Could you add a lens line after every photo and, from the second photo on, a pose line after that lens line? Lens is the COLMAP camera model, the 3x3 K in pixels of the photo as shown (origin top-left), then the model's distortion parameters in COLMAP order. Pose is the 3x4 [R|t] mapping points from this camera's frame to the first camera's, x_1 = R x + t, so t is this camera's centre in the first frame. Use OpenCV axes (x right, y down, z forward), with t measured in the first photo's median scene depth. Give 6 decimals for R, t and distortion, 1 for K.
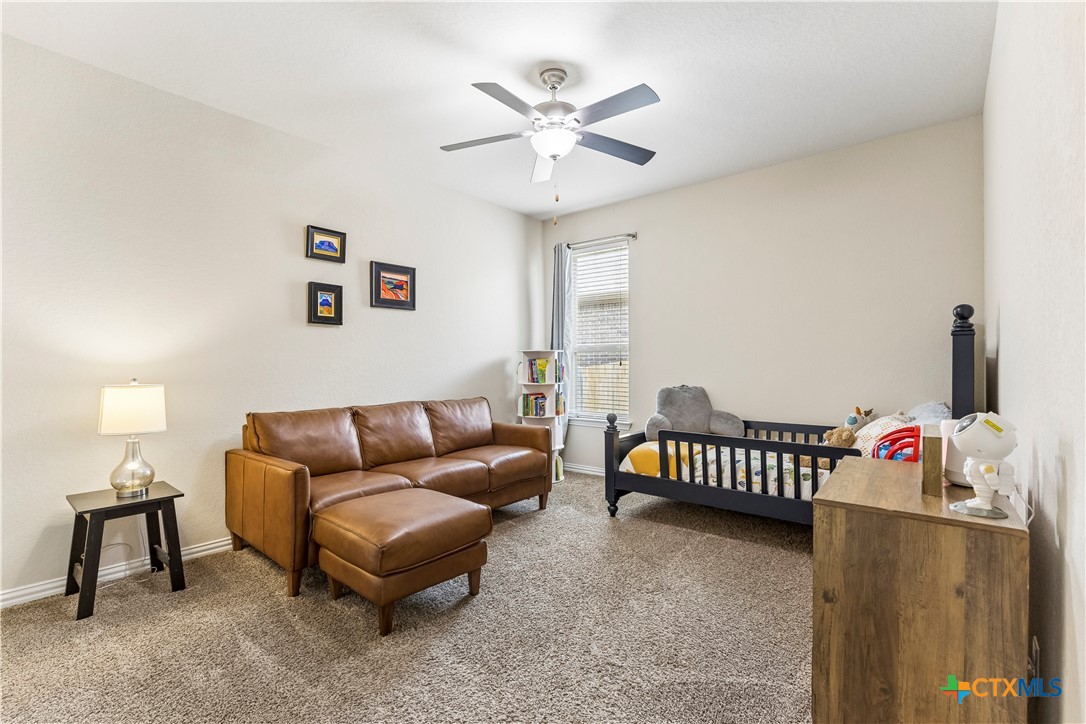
lens RADIAL K [[489.8, 0, 544.3], [0, 489.8, 361.3], [0, 0, 1]] dist [0.002331, -0.000813]
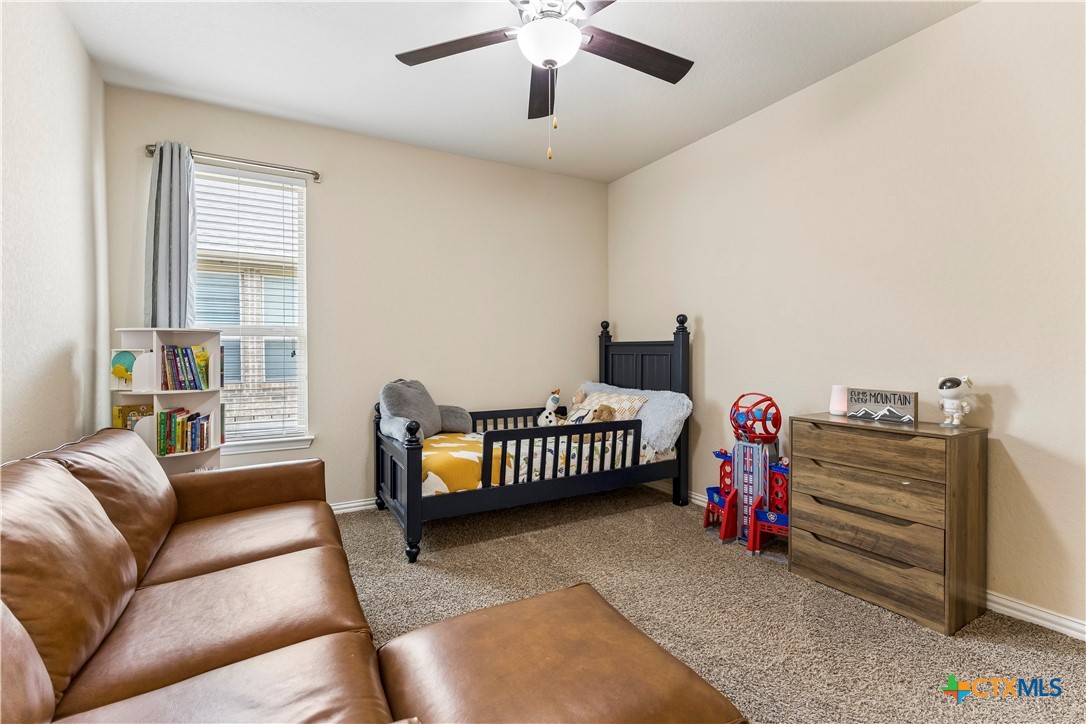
lens RADIAL K [[489.8, 0, 544.3], [0, 489.8, 361.3], [0, 0, 1]] dist [0.002331, -0.000813]
pose [[0.369754, -0.008160, 0.929094, -0.507286], [-0.001055, 0.999957, 0.009203, 0.010638], [-0.929129, -0.004383, 0.369730, 0.591583]]
